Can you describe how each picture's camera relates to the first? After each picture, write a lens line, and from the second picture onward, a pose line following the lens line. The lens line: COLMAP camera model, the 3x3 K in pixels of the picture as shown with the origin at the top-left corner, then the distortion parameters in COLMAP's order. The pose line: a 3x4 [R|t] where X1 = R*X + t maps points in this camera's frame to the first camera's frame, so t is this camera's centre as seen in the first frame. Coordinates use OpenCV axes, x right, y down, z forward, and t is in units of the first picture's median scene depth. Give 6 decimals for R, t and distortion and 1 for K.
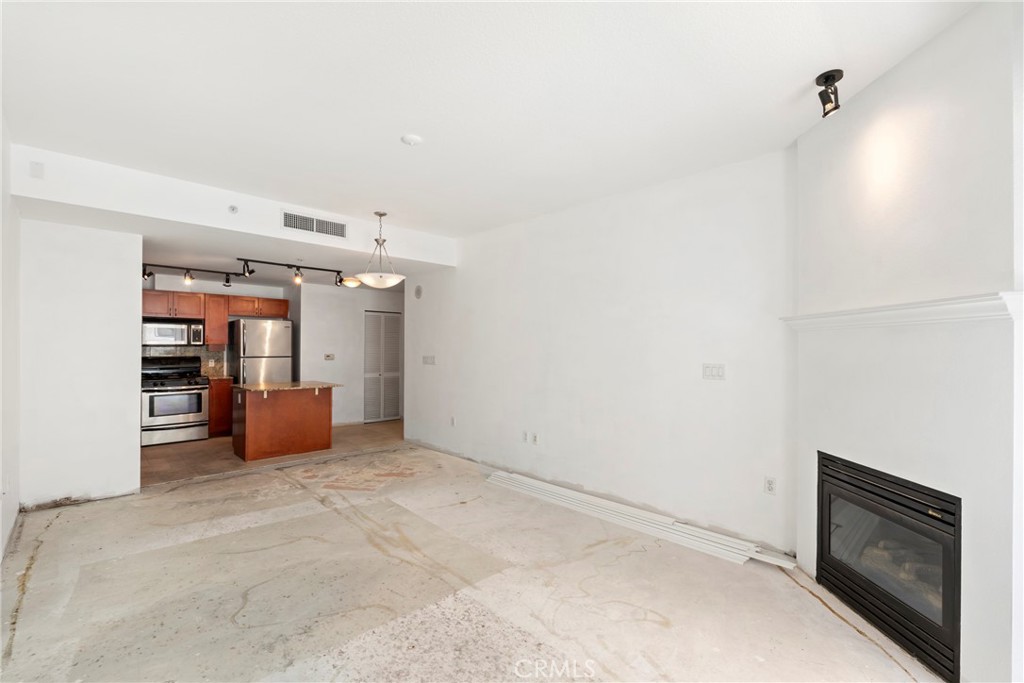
lens RADIAL K [[448.4, 0, 510.1], [0, 448.4, 343.7], [0, 0, 1]] dist [-0.002752, -0.000281]
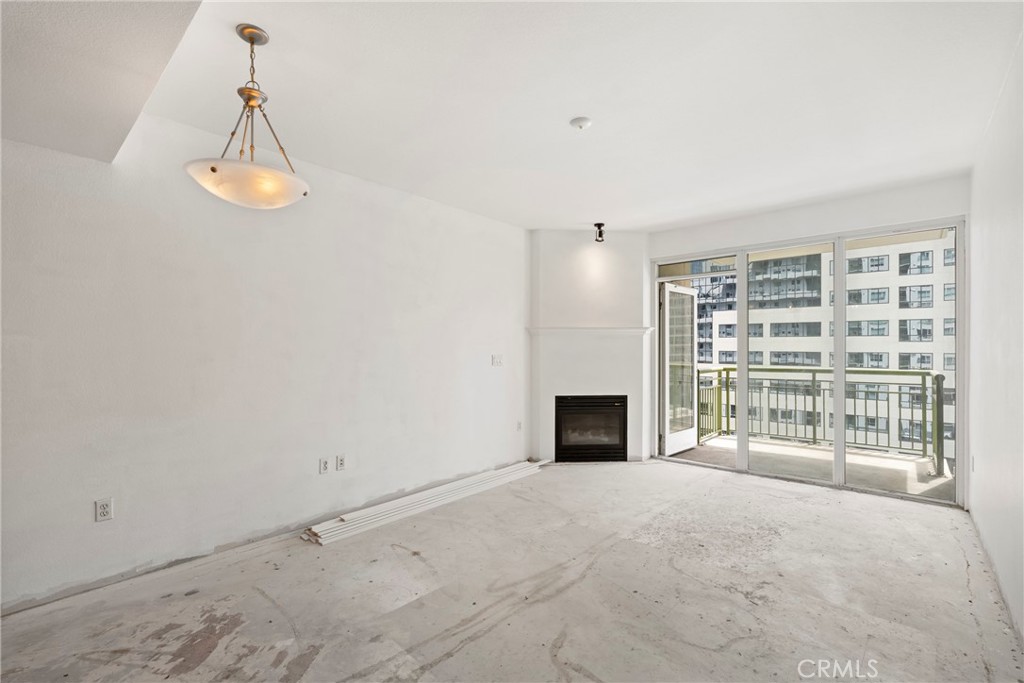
lens RADIAL K [[448.4, 0, 510.1], [0, 448.4, 343.7], [0, 0, 1]] dist [-0.002752, -0.000281]
pose [[-0.073313, -0.001356, 0.997308, -0.687111], [-0.011103, 0.999938, 0.000544, 0.004349], [-0.997247, -0.011033, -0.073323, 0.725439]]
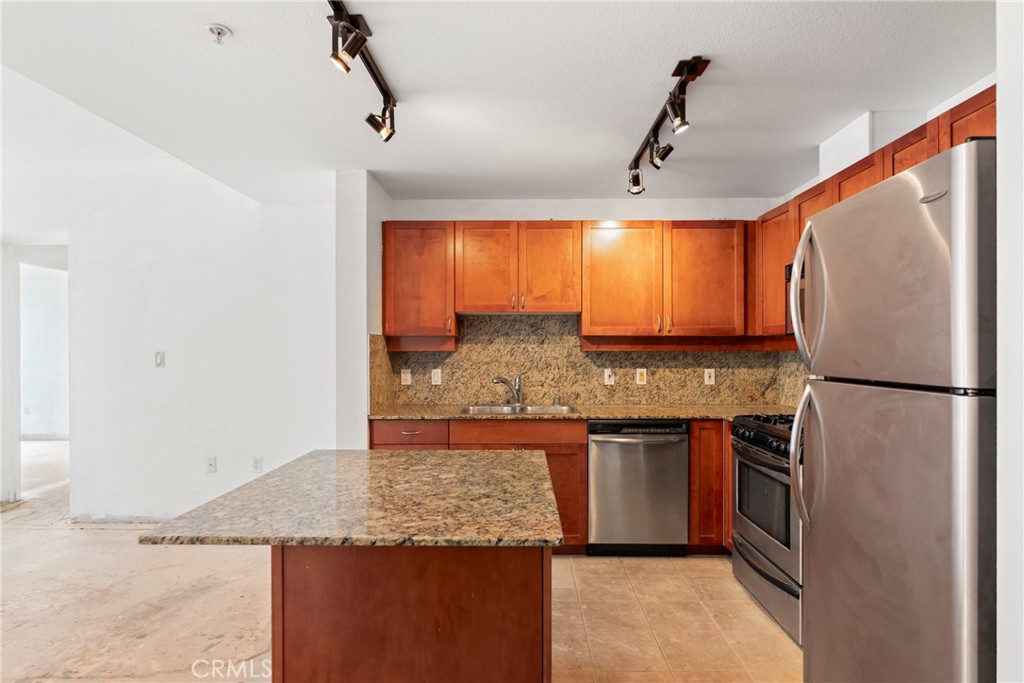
lens RADIAL K [[545.6, 0, 517.3], [0, 545.6, 348.2], [0, 0, 1]] dist [-0.001987, 0.001167]
pose [[-0.707333, -0.001561, -0.706879, -0.377144], [0.006729, 0.999937, -0.008941, 0.021417], [0.706849, -0.011081, -0.707278, 1.472277]]
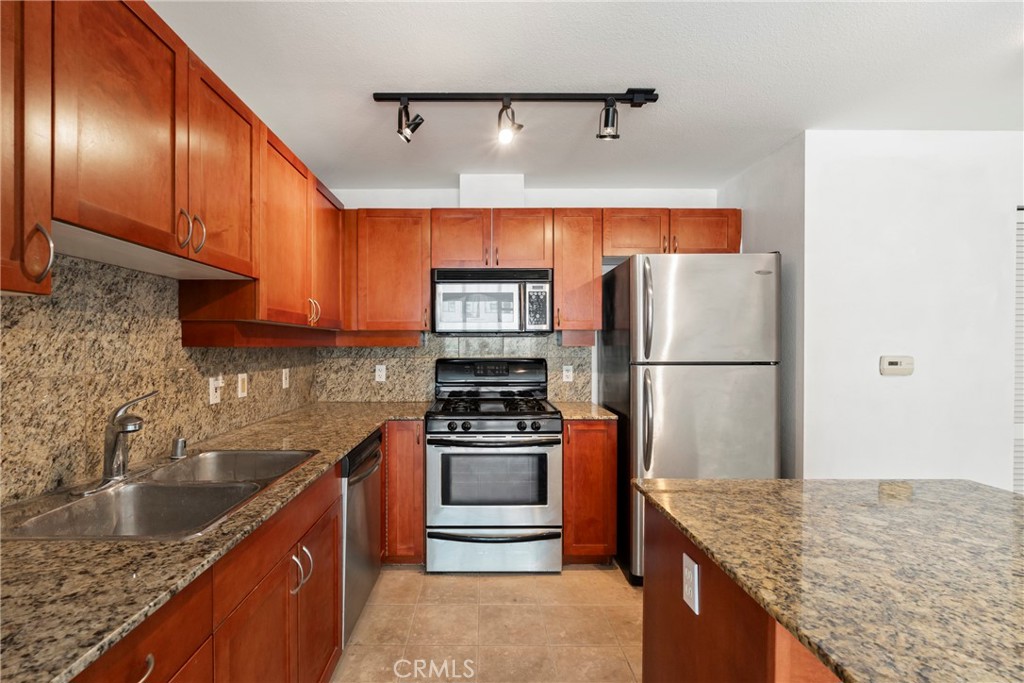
lens RADIAL K [[460.0, 0, 479.9], [0, 460.0, 348.0], [0, 0, 1]] dist [-0.001591, 0.000015]
pose [[0.714156, 0.002089, -0.699983, -0.587346], [0.007988, 0.999906, 0.011134, 0.017221], [0.699941, -0.013543, 0.714072, 0.879470]]
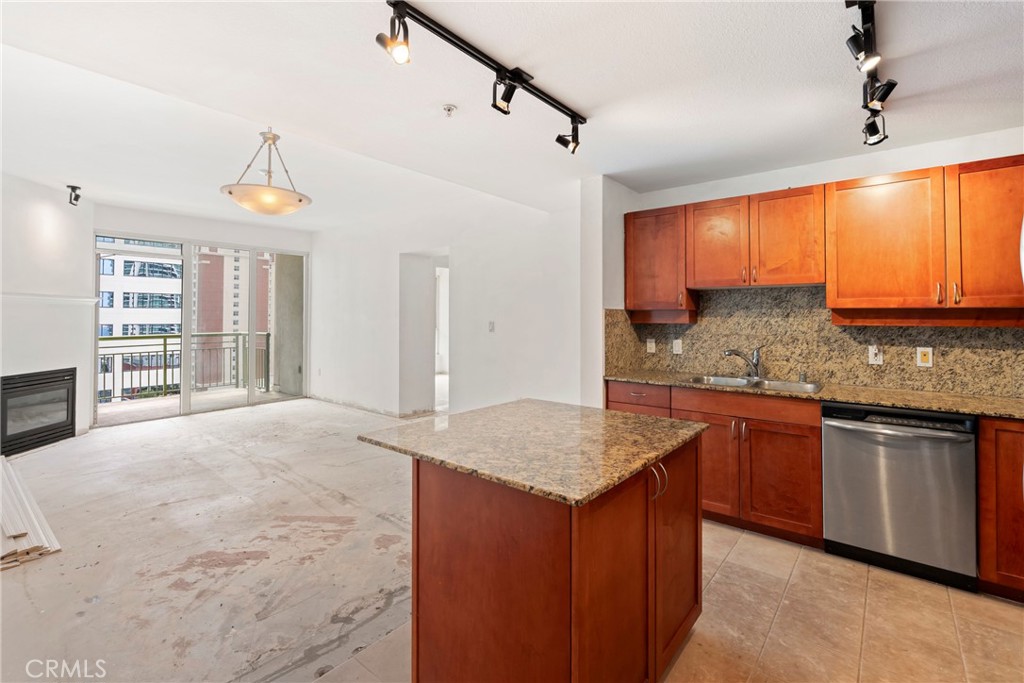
lens RADIAL K [[462.5, 0, 514.4], [0, 462.5, 308.5], [0, 0, 1]] dist [-0.000406, -0.000427]
pose [[-0.993538, -0.009355, -0.113112, -0.511324], [-0.005818, 0.999485, -0.031554, 0.018733], [0.113349, -0.030692, -0.993081, 1.537430]]
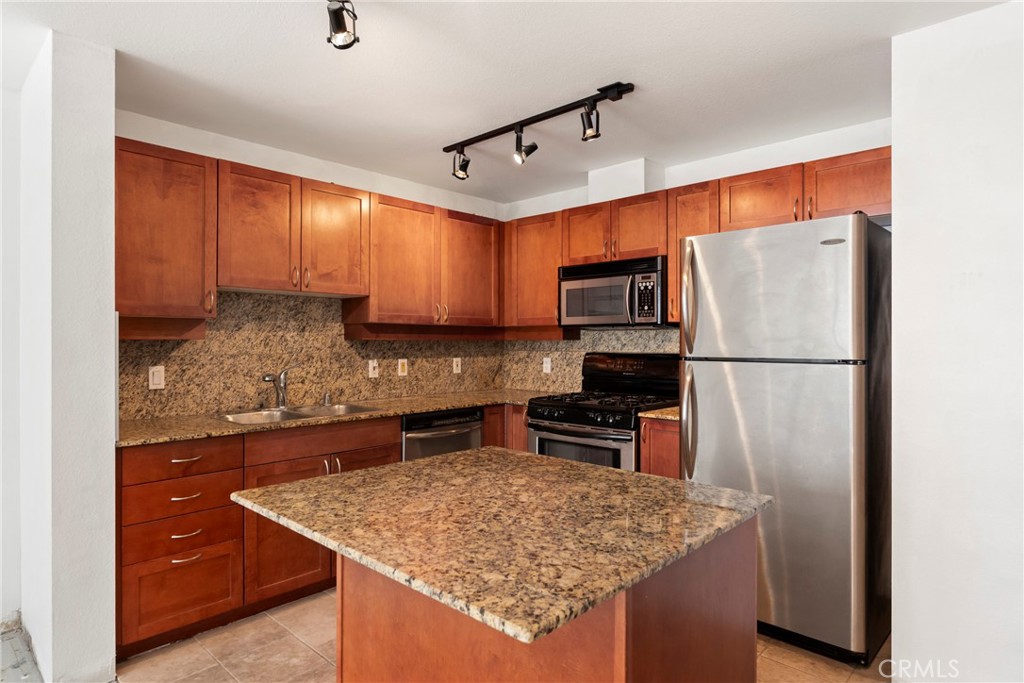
lens RADIAL K [[578.5, 0, 509.5], [0, 578.5, 338.2], [0, 0, 1]] dist [-0.000058, -0.000170]
pose [[0.038263, -0.006079, -0.999249, -0.265193], [0.008922, 0.999944, -0.005742, 0.022503], [0.999228, -0.008696, 0.038315, 1.154001]]
